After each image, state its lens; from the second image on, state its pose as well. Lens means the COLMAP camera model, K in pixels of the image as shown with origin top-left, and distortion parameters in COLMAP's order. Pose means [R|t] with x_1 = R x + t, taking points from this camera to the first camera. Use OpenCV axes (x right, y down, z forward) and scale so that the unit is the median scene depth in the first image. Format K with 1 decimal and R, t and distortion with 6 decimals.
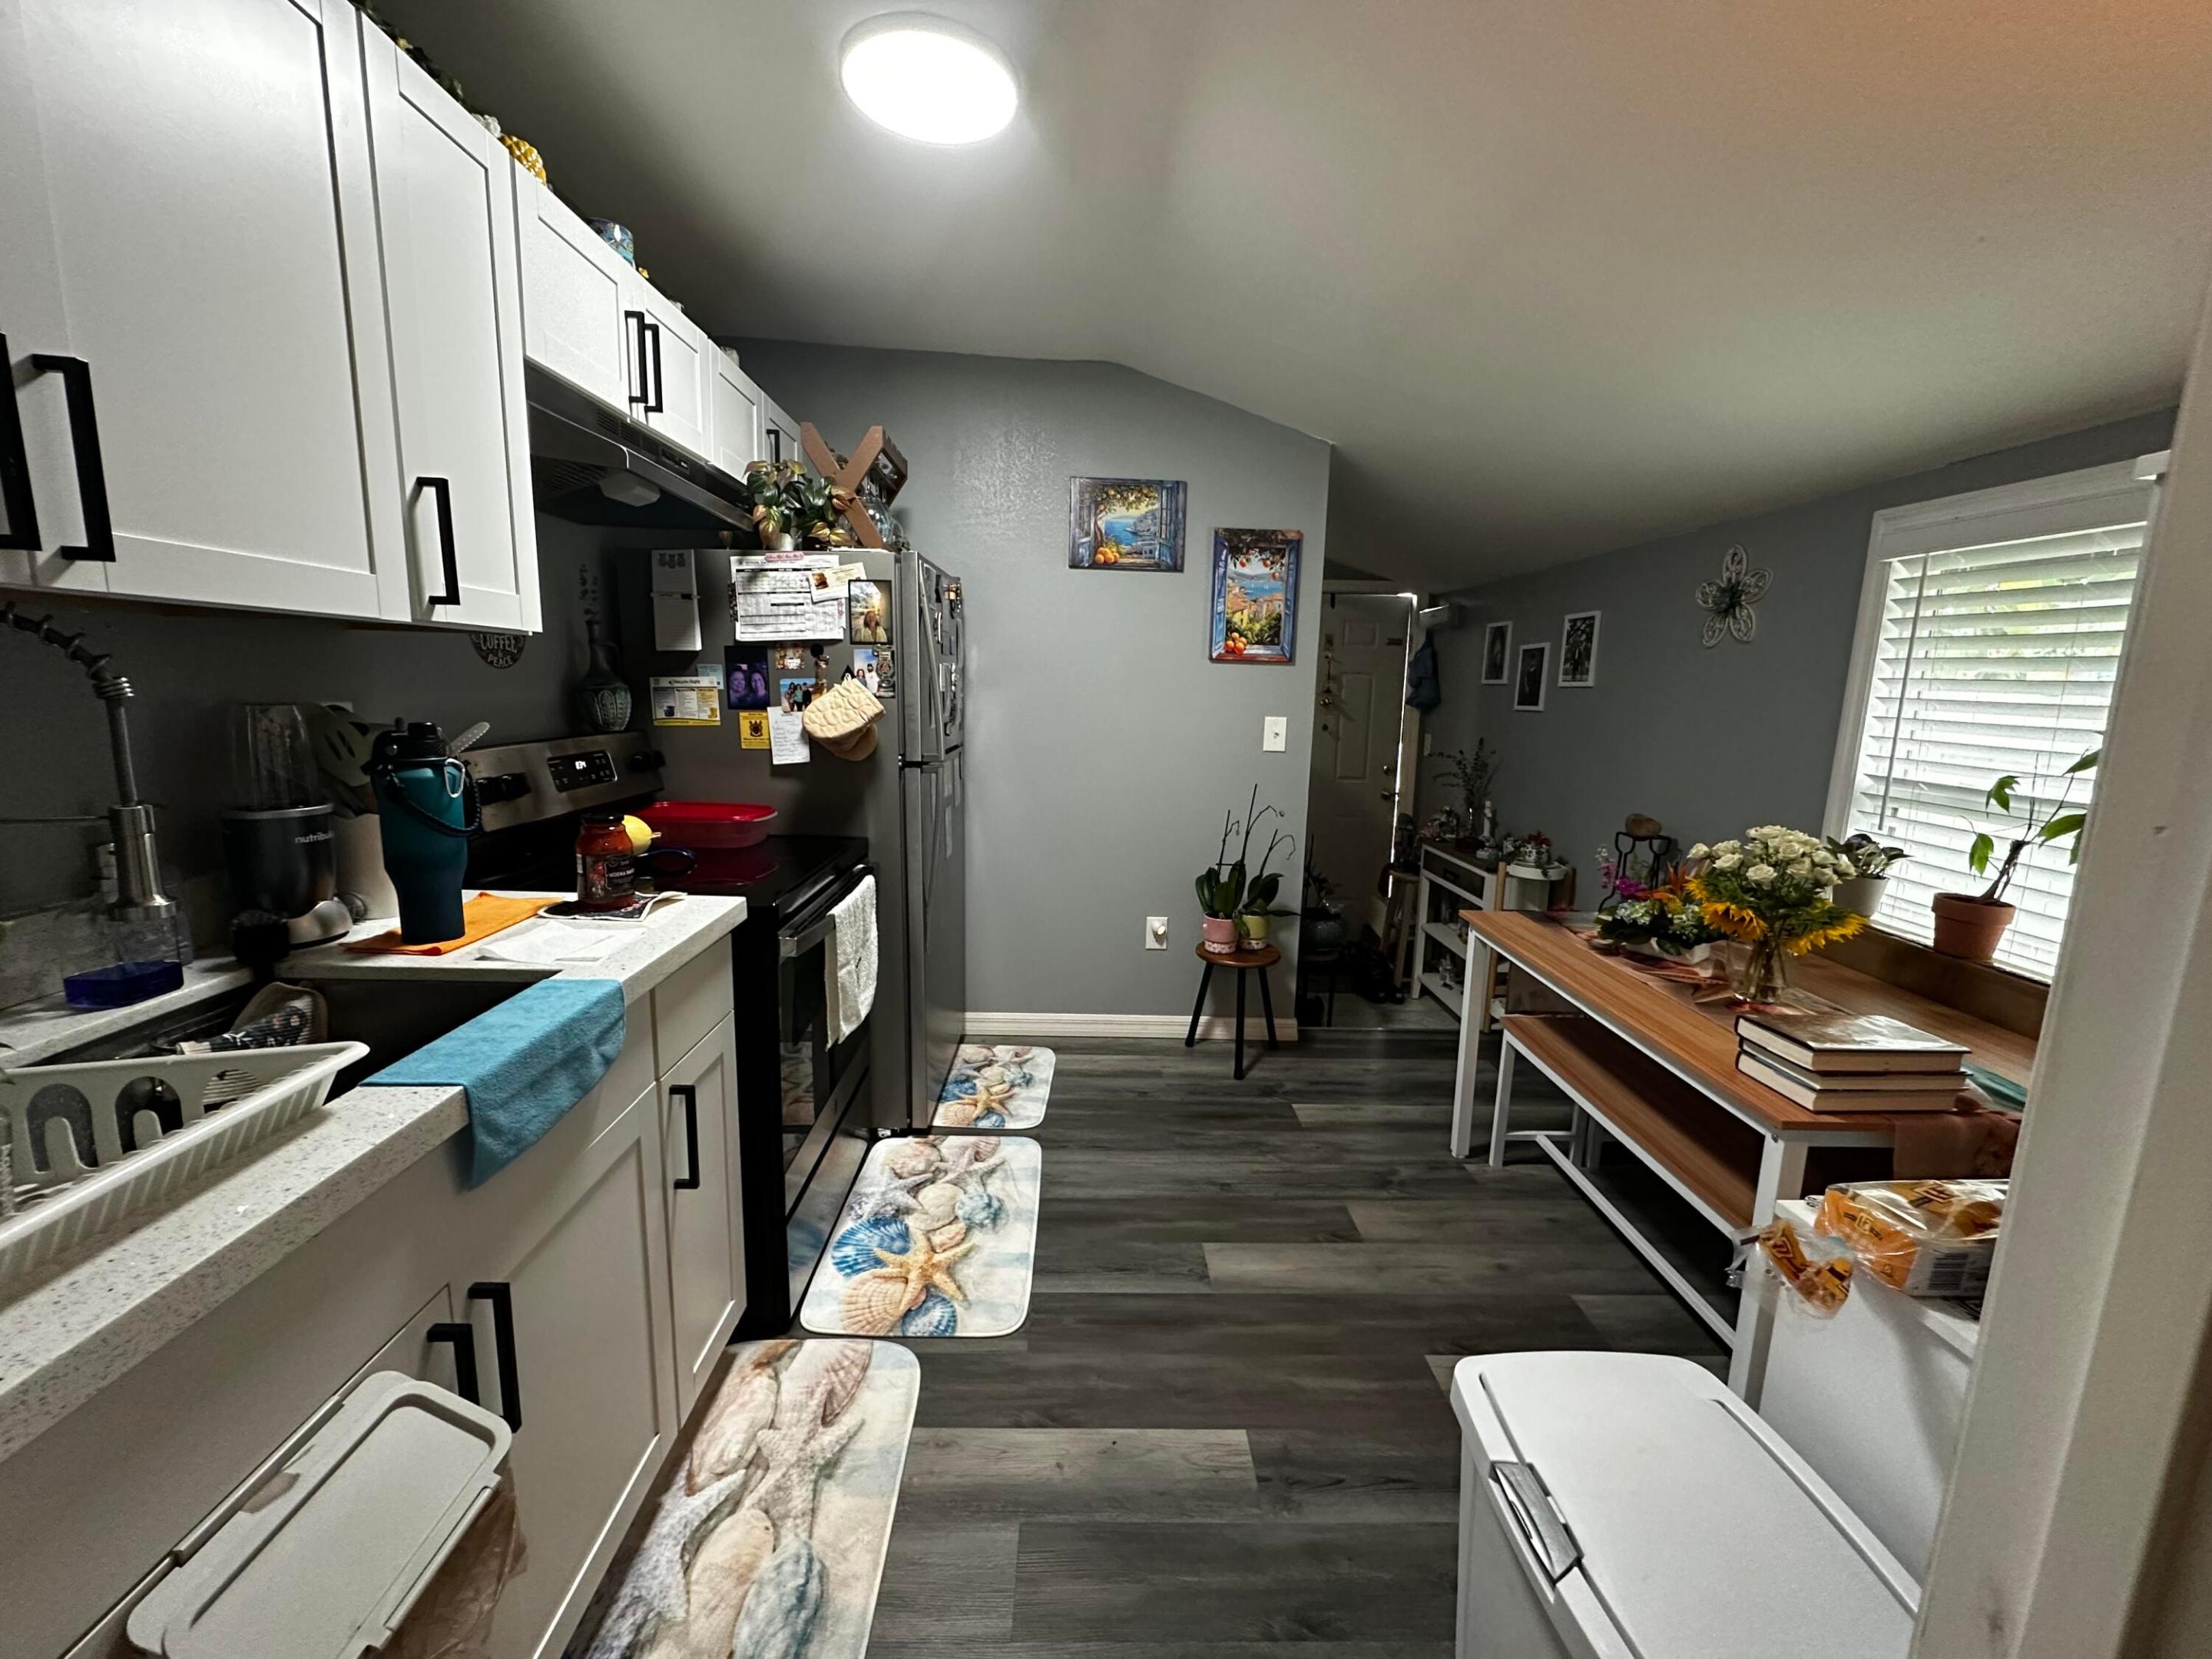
lens RADIAL K [[880.3, 0, 1108.2], [0, 880.3, 831.0], [0, 0, 1]] dist [-0.001799, 0.000050]
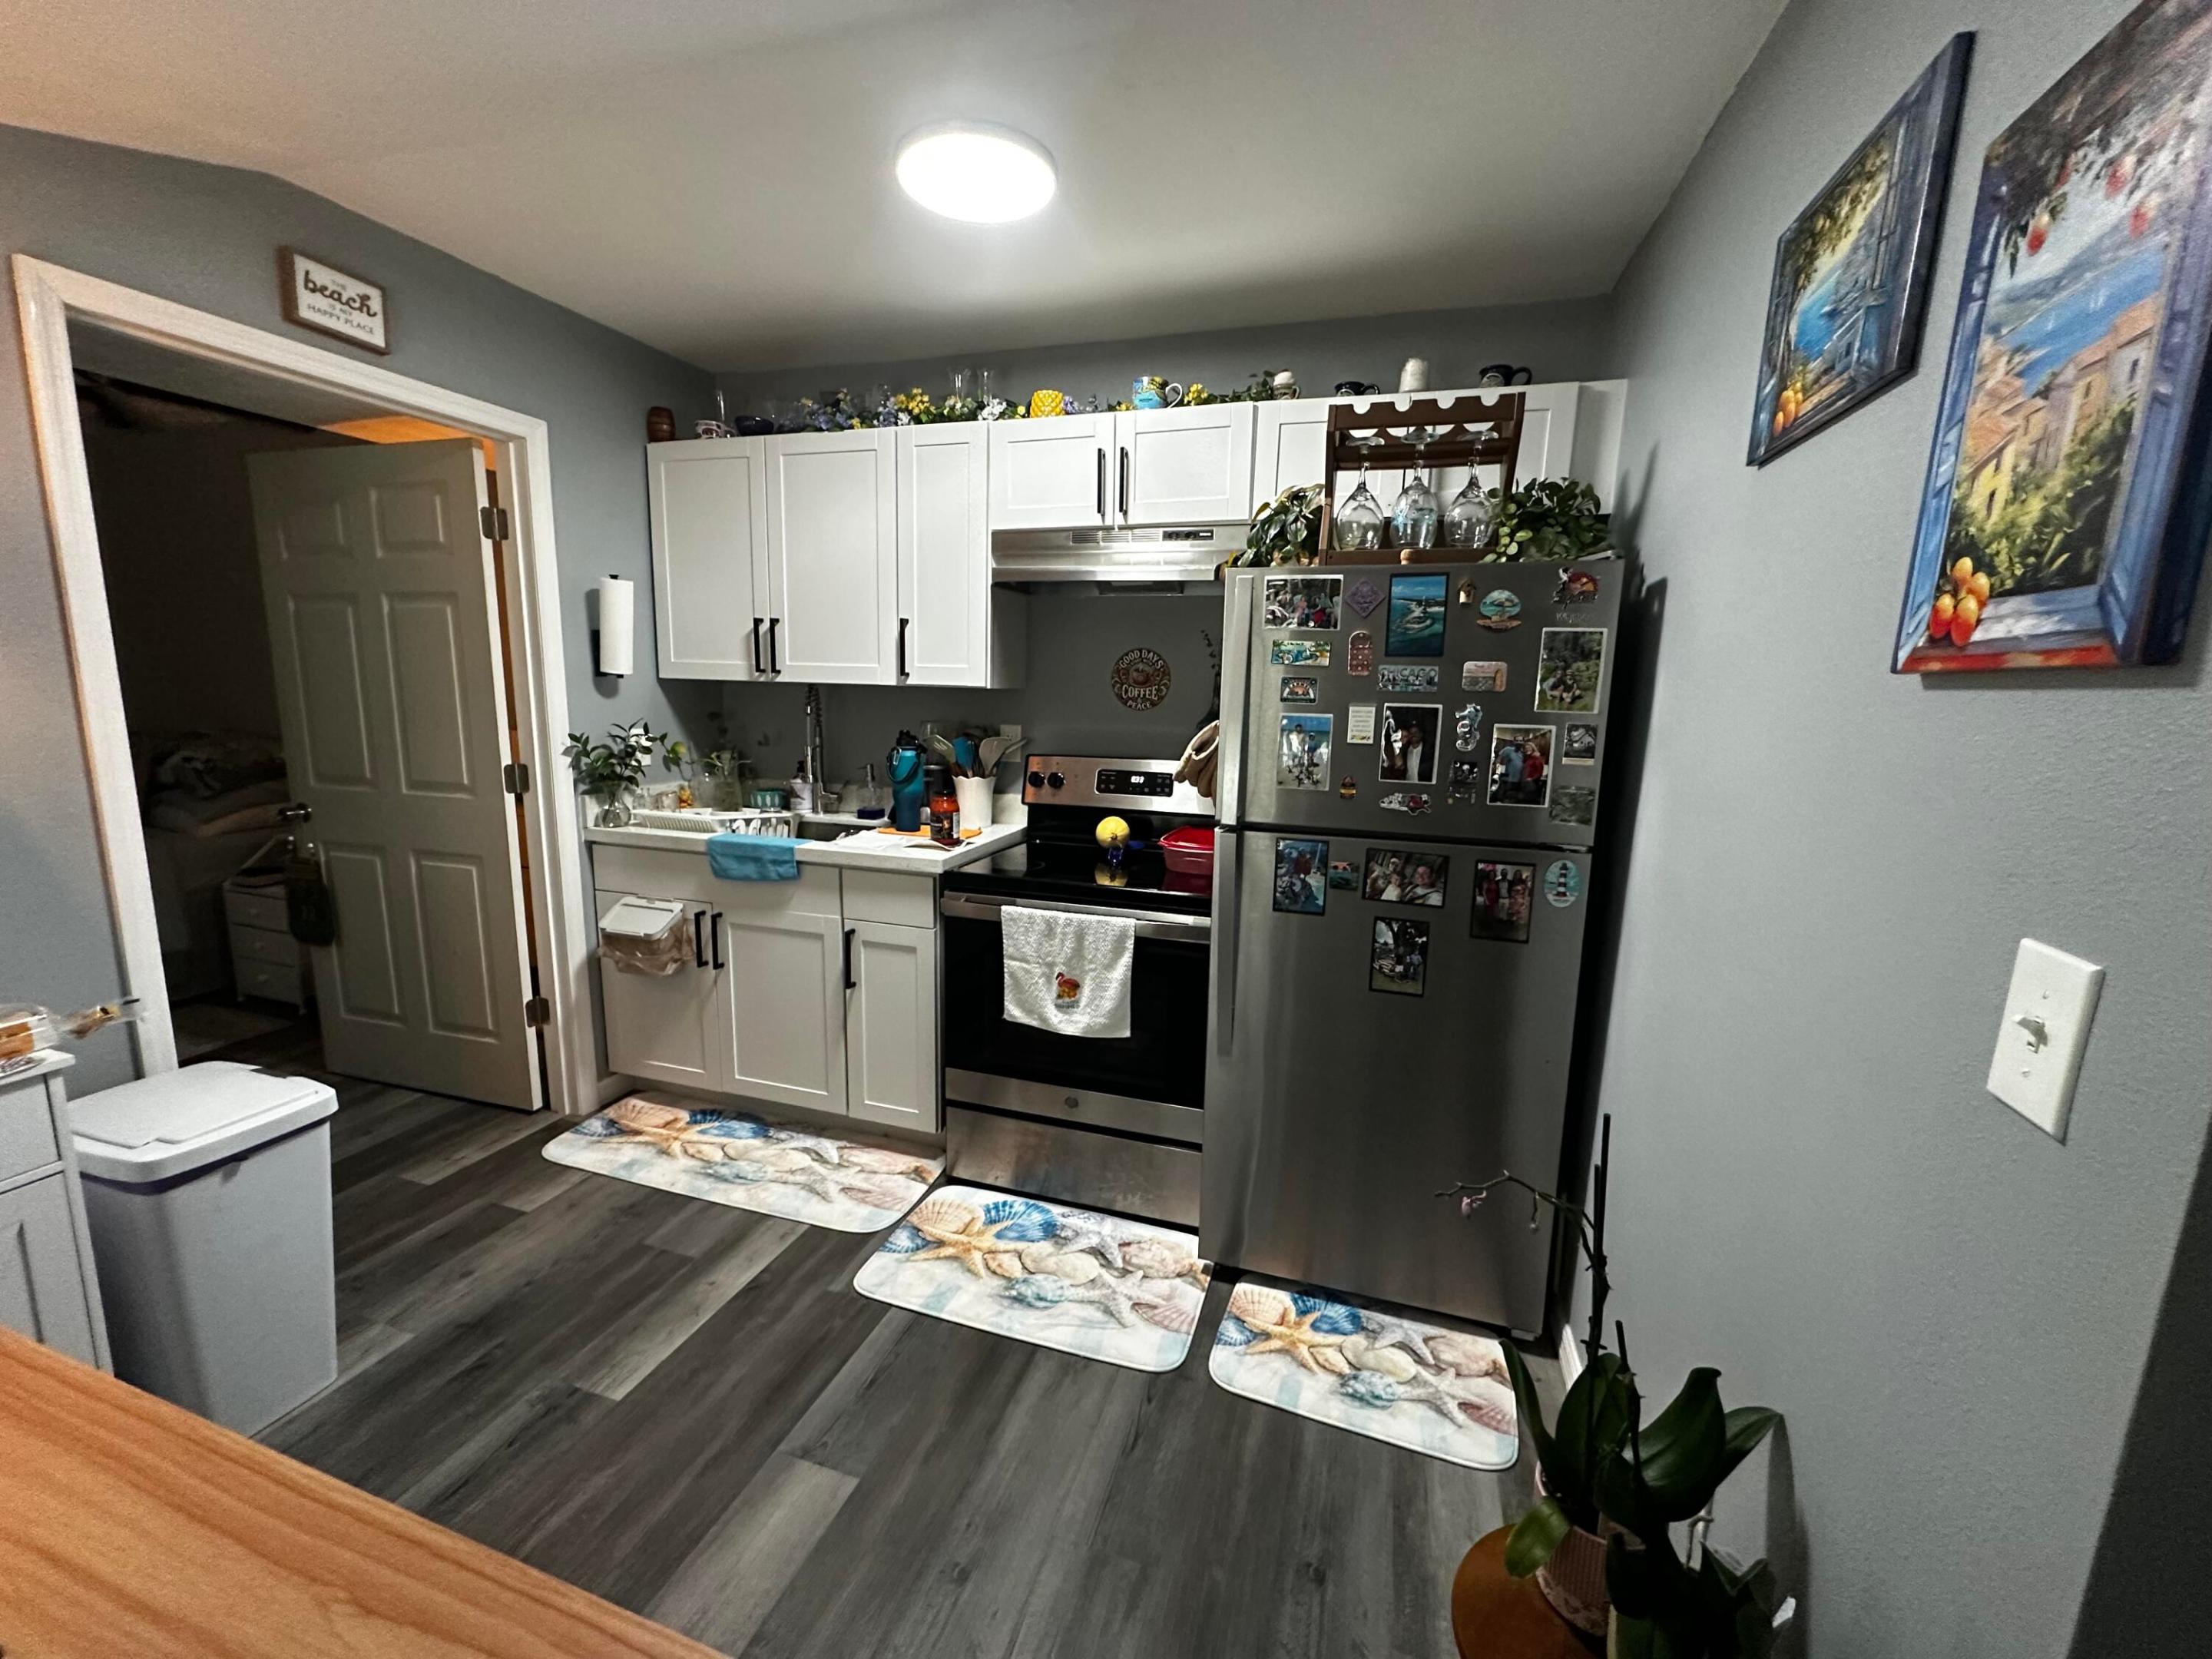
lens RADIAL K [[880.3, 0, 1101.9], [0, 880.3, 828.7], [0, 0, 1]] dist [-0.001799, 0.000050]
pose [[-0.339048, 0.113034, -0.933954, 0.654311], [-0.187354, 0.964757, 0.184776, -0.224593], [0.921925, 0.237628, -0.305921, 1.268537]]
